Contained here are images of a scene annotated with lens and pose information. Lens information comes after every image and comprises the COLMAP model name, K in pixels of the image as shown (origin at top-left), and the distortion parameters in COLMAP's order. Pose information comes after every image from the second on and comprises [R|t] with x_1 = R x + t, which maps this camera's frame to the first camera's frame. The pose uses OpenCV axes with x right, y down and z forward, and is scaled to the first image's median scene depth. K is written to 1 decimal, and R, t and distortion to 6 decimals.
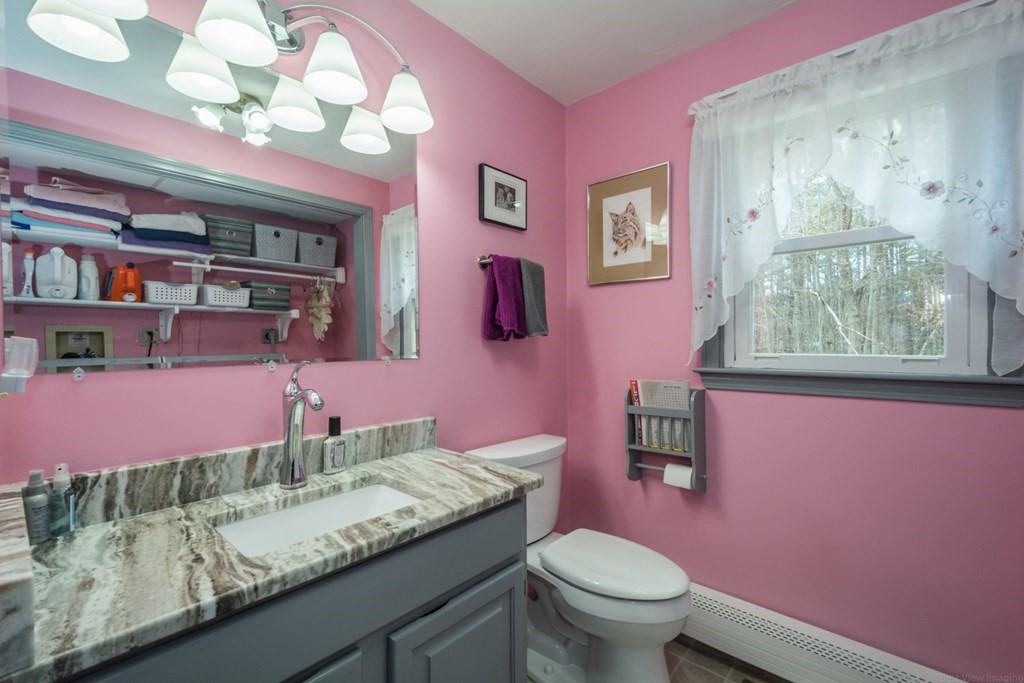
lens RADIAL K [[448.9, 0, 509.9], [0, 448.9, 352.4], [0, 0, 1]] dist [0.000461, -0.000041]
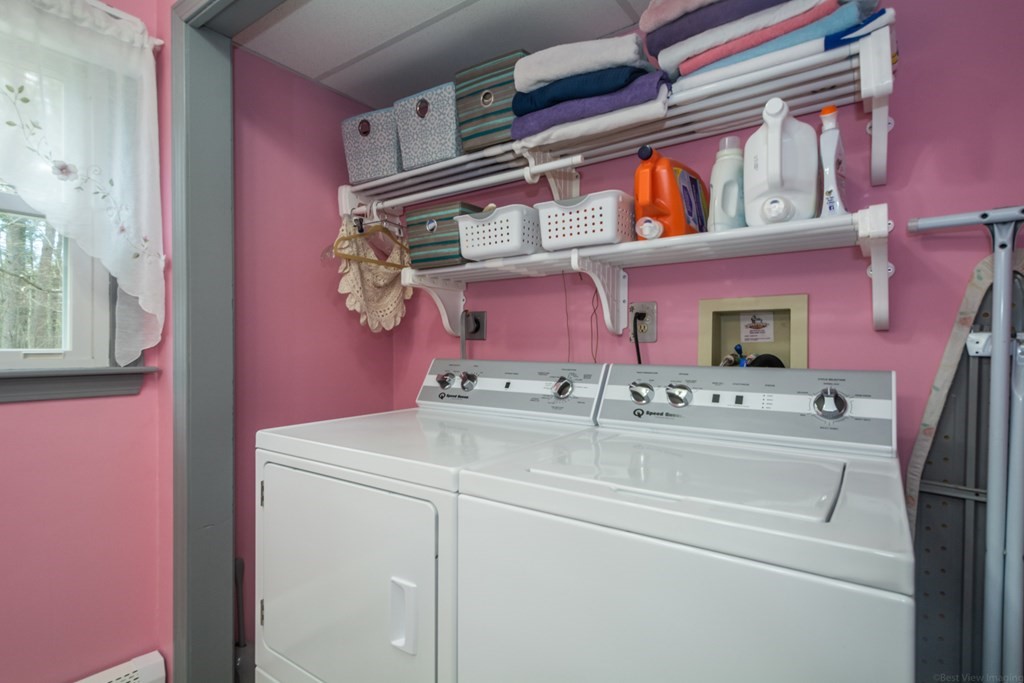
lens RADIAL K [[512.6, 0, 512.0], [0, 512.6, 341.5], [0, 0, 1]] dist [0.000089, 0.000032]
pose [[-0.110864, -0.004435, 0.993826, -0.227386], [0.012394, 0.999906, 0.005845, -0.002822], [-0.993758, 0.012965, -0.110799, 0.203276]]
